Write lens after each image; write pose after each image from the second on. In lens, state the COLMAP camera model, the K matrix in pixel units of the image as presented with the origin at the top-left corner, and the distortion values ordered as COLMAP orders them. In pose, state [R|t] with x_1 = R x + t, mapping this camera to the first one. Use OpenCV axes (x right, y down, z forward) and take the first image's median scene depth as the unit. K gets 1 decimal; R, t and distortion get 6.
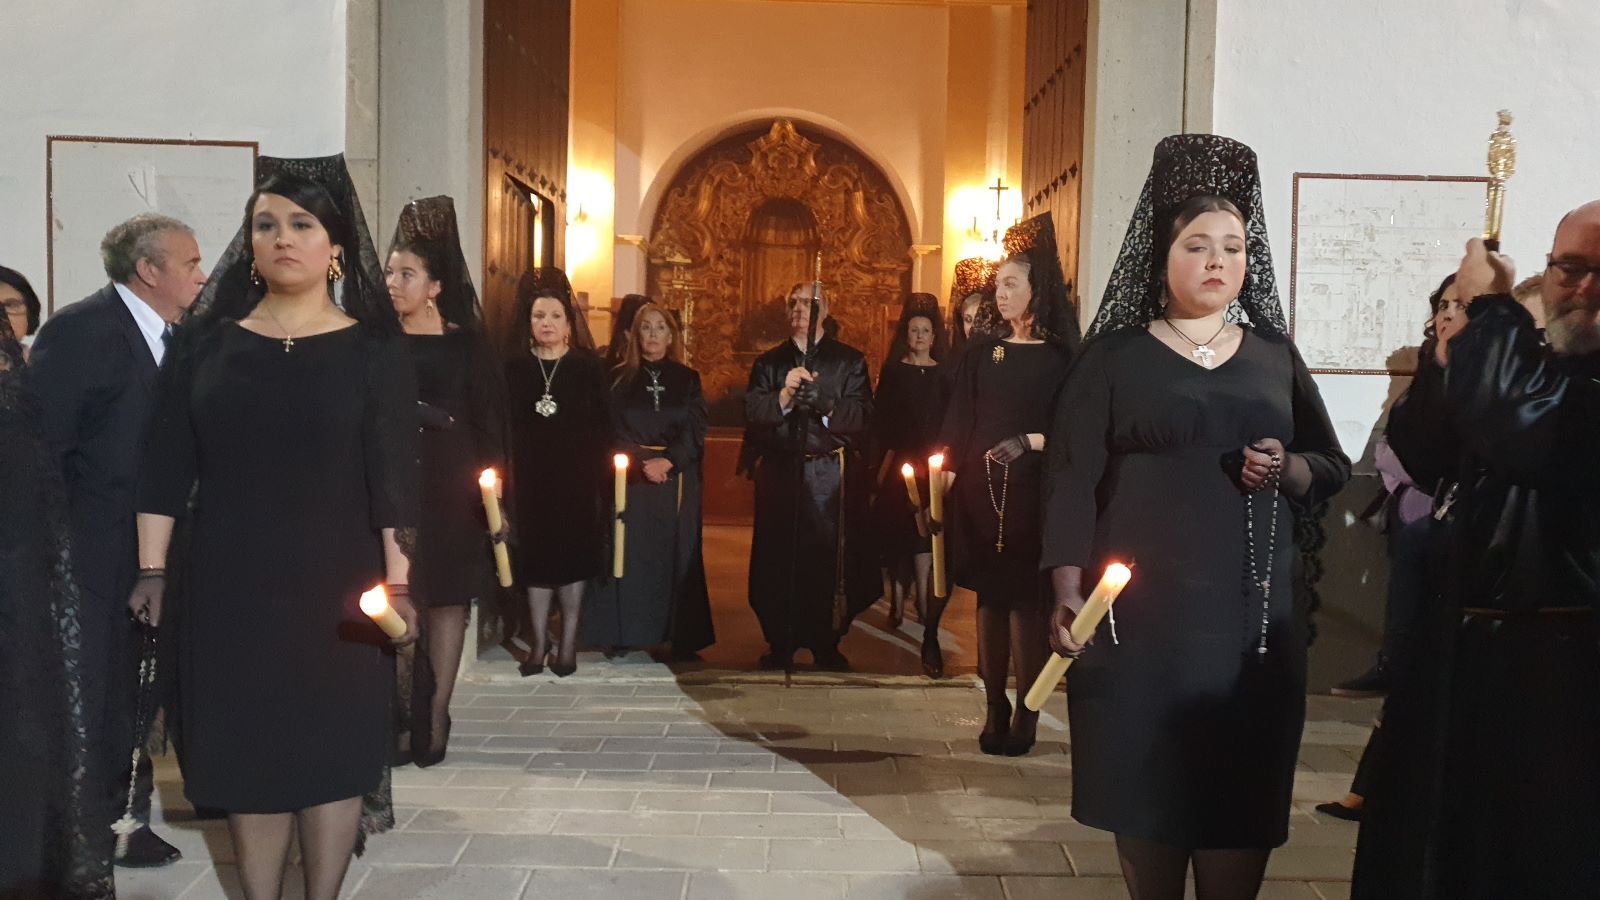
lens RADIAL K [[1232.6, 0, 860.5], [0, 1232.6, 453.8], [0, 0, 1]] dist [0.005029, 0.007925]
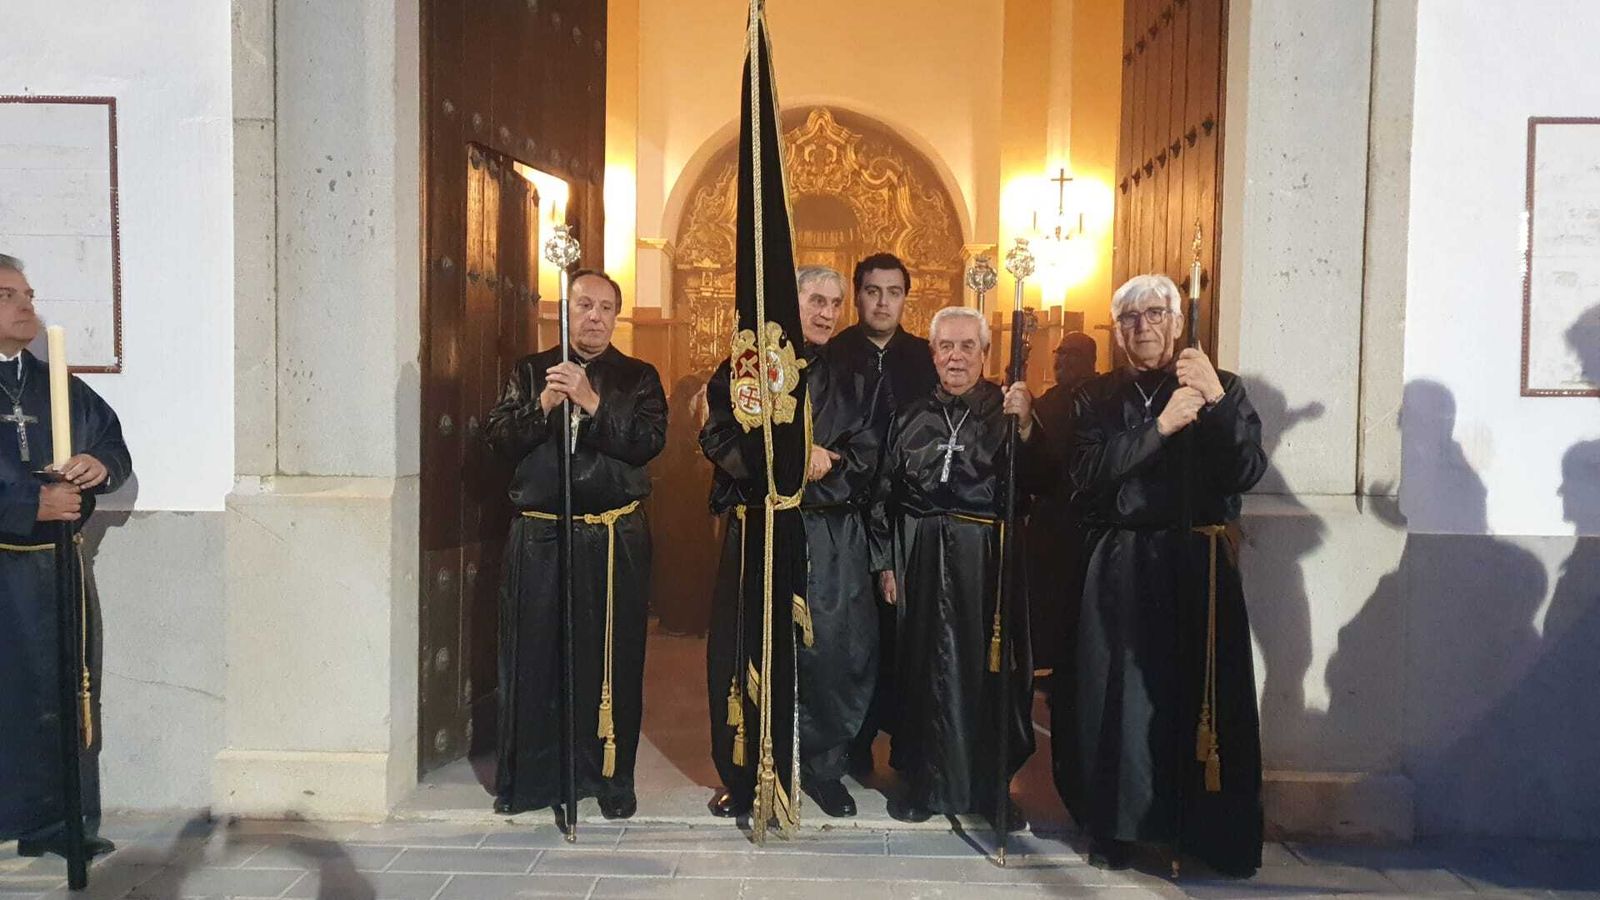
lens RADIAL K [[1219.3, 0, 832.5], [0, 1219.3, 451.7], [0, 0, 1]] dist [0.025865, -0.002282]
pose [[0.998493, -0.004591, -0.054691, -0.005922], [0.004188, 0.999963, -0.007484, -0.011651], [0.054723, 0.007244, 0.998475, 0.104233]]
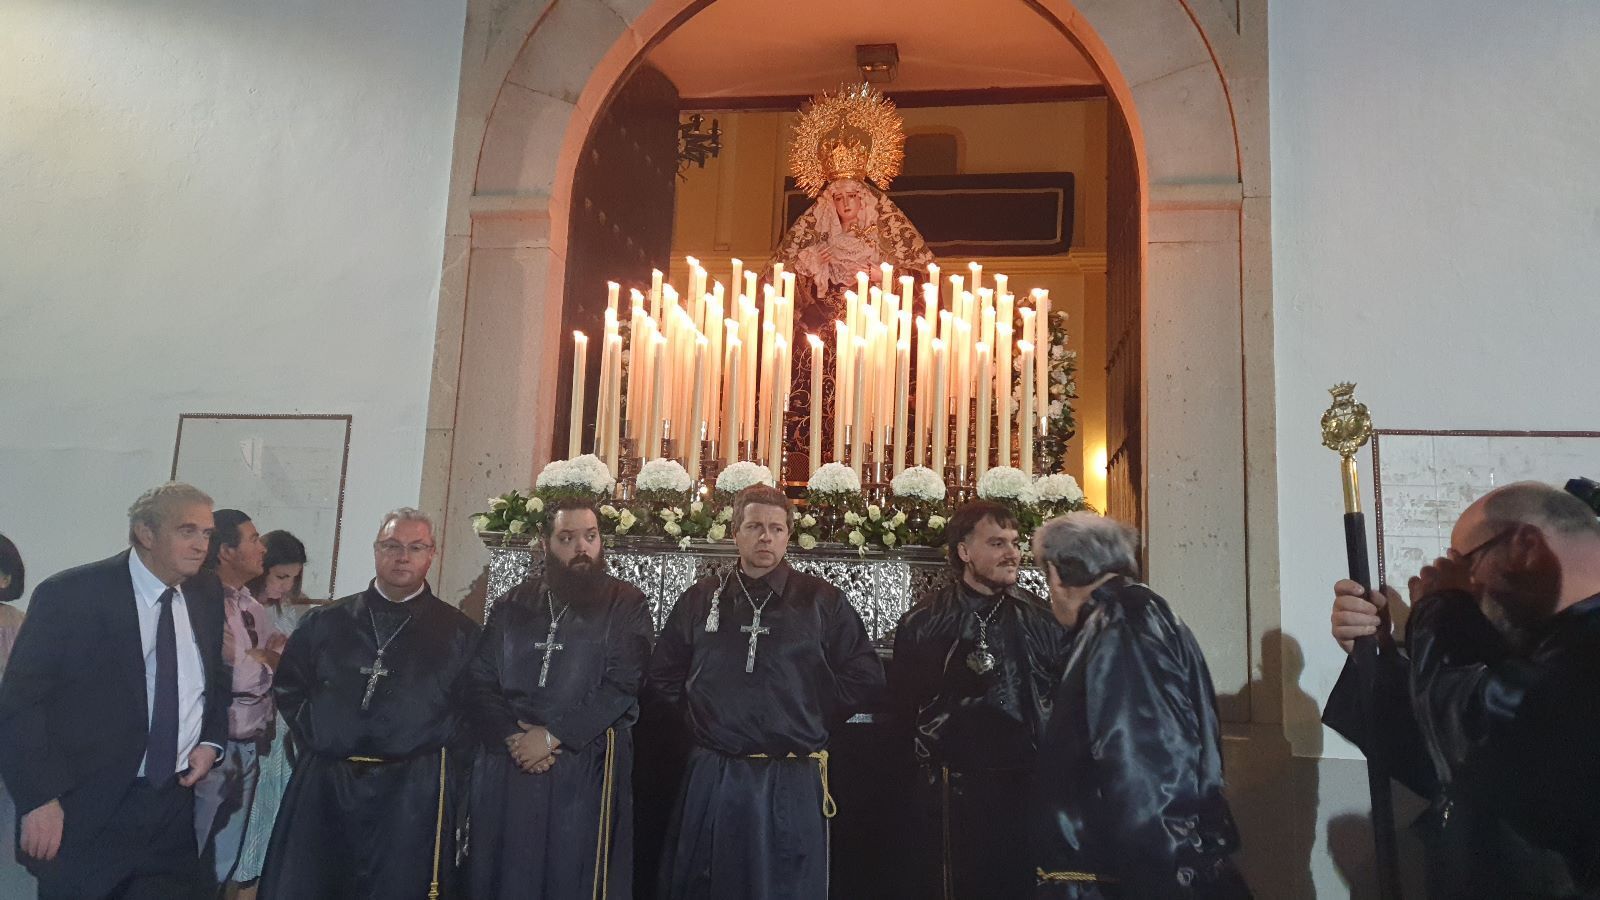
lens RADIAL K [[1229.4, 0, 830.8], [0, 1229.4, 442.2], [0, 0, 1]] dist [0.036587, 0.000077]
pose [[0.984541, -0.011431, -0.174781, 0.043805], [-0.026223, 0.977002, -0.211613, -0.003382], [0.173180, 0.212925, 0.961598, 0.010633]]
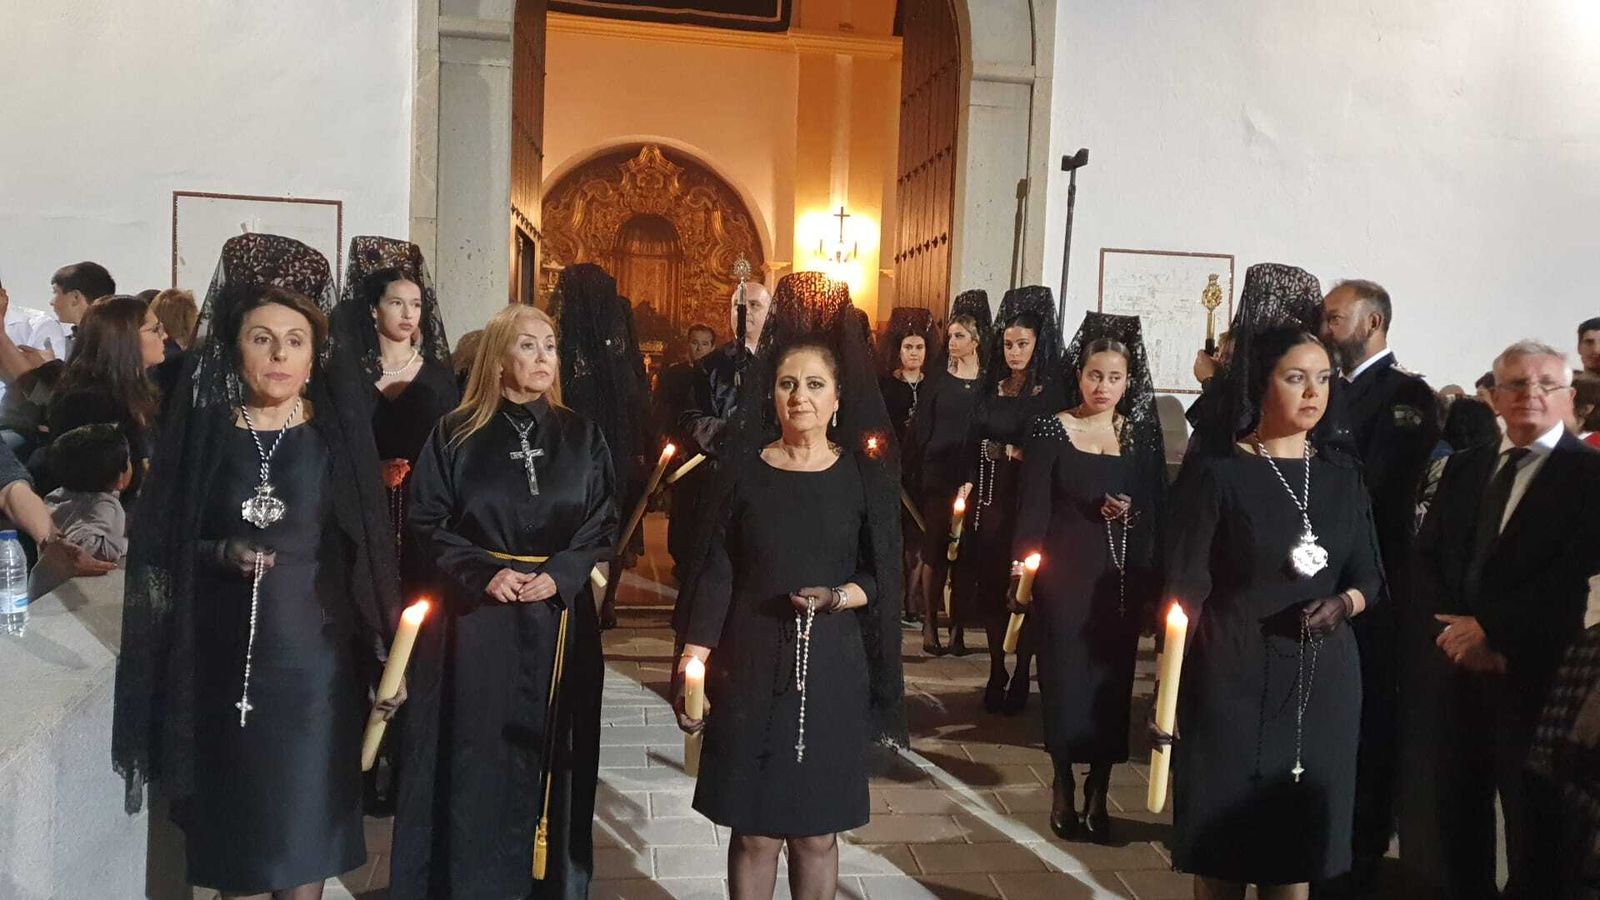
lens RADIAL K [[1219.3, 0, 832.5], [0, 1219.3, 451.7], [0, 0, 1]] dist [0.025865, -0.002282]
pose [[0.989133, 0.008843, 0.146758, -0.060178], [-0.010174, 0.999914, 0.008320, -0.001750], [-0.146672, -0.009723, 0.989137, -0.130742]]
